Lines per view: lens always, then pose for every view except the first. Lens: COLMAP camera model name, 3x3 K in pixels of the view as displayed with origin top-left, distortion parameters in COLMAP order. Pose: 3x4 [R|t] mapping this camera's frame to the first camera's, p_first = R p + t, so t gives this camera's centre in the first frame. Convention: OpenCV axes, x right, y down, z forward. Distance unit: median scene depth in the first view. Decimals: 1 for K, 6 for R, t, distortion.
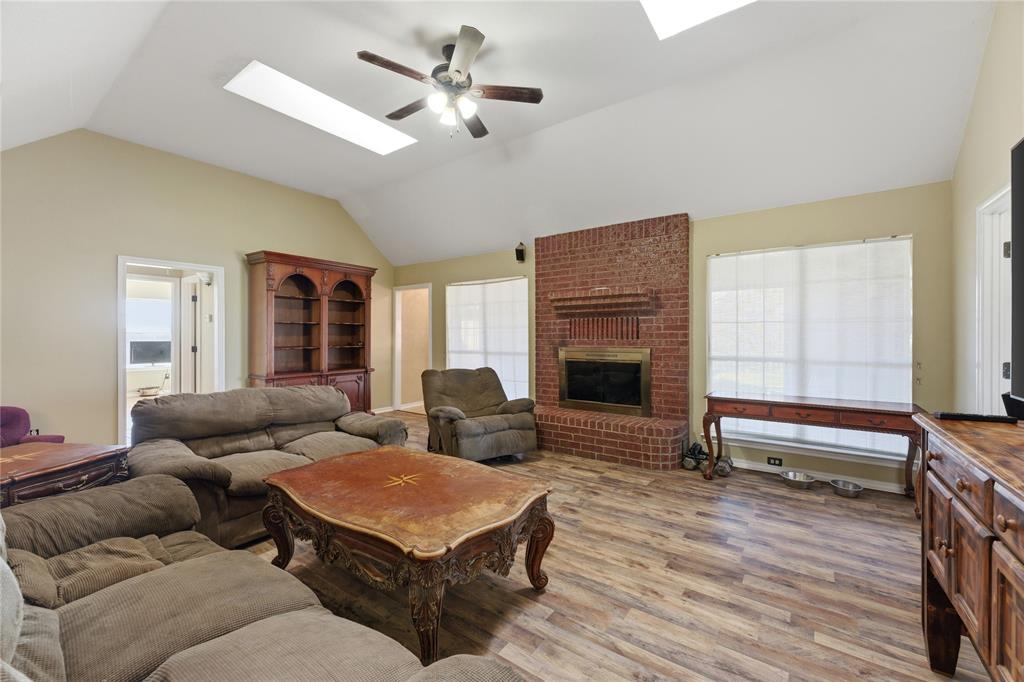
lens RADIAL K [[409.9, 0, 511.7], [0, 409.9, 341.0], [0, 0, 1]] dist [-0.003754, -0.000741]
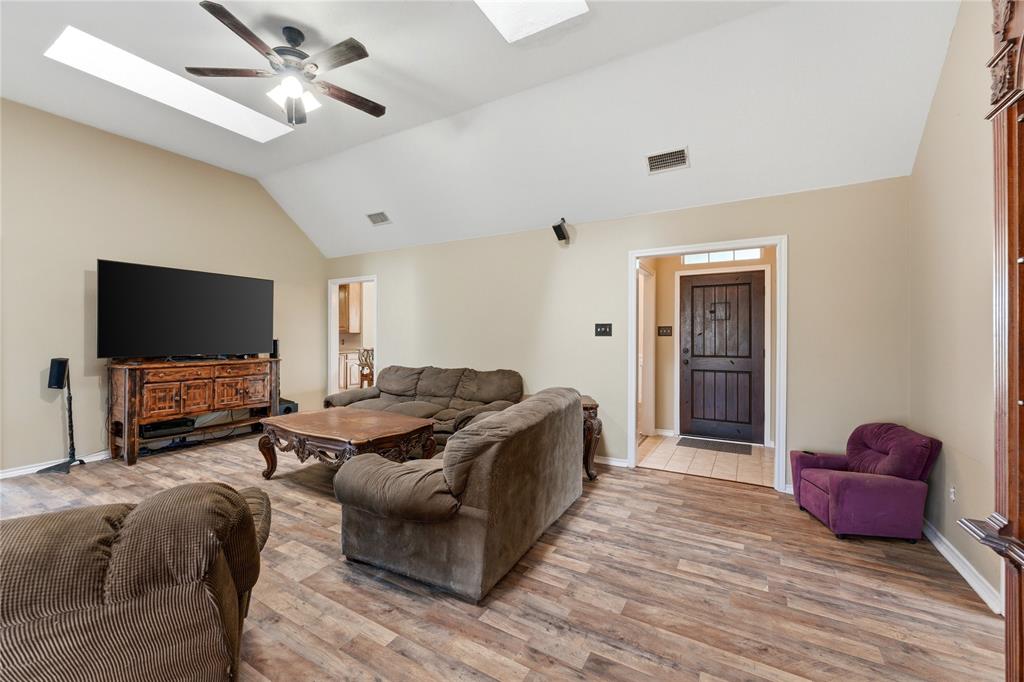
lens RADIAL K [[409.9, 0, 507.1], [0, 409.9, 335.6], [0, 0, 1]] dist [-0.003754, -0.000741]
pose [[-0.995039, -0.004407, -0.099384, -0.406534], [-0.005812, 0.999887, 0.013849, -0.018981], [0.099312, 0.014357, -0.994953, 1.491435]]
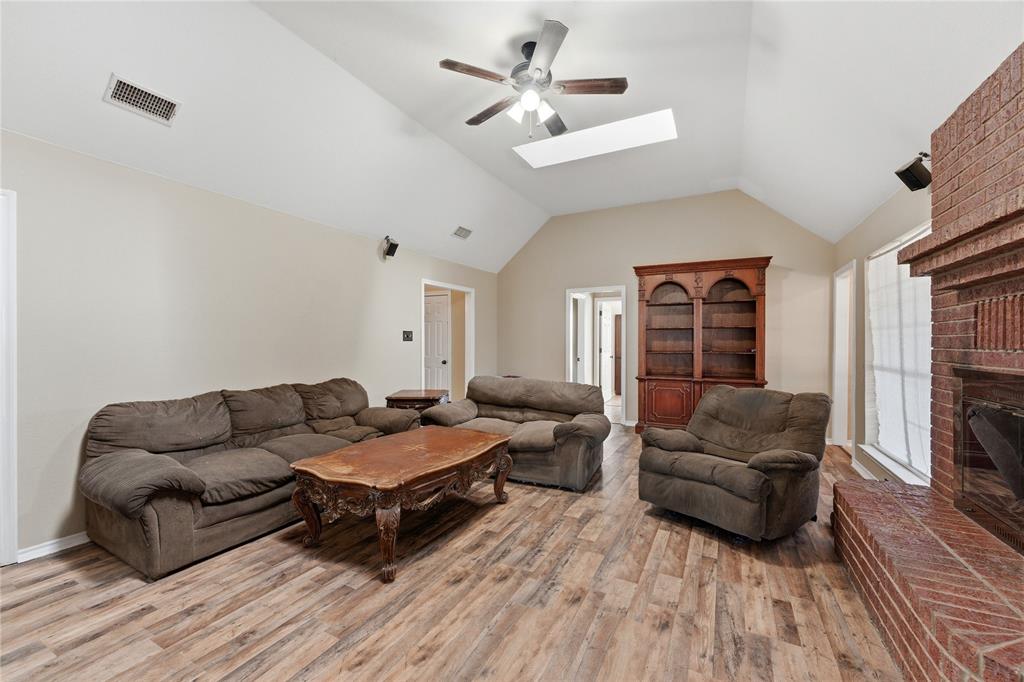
lens RADIAL K [[409.9, 0, 513.0], [0, 409.9, 346.4], [0, 0, 1]] dist [-0.003754, -0.000741]
pose [[0.145647, 0.014719, -0.989227, 0.608016], [-0.013487, 0.999826, 0.012891, -0.008847], [0.989245, 0.011464, 0.145820, 0.608568]]
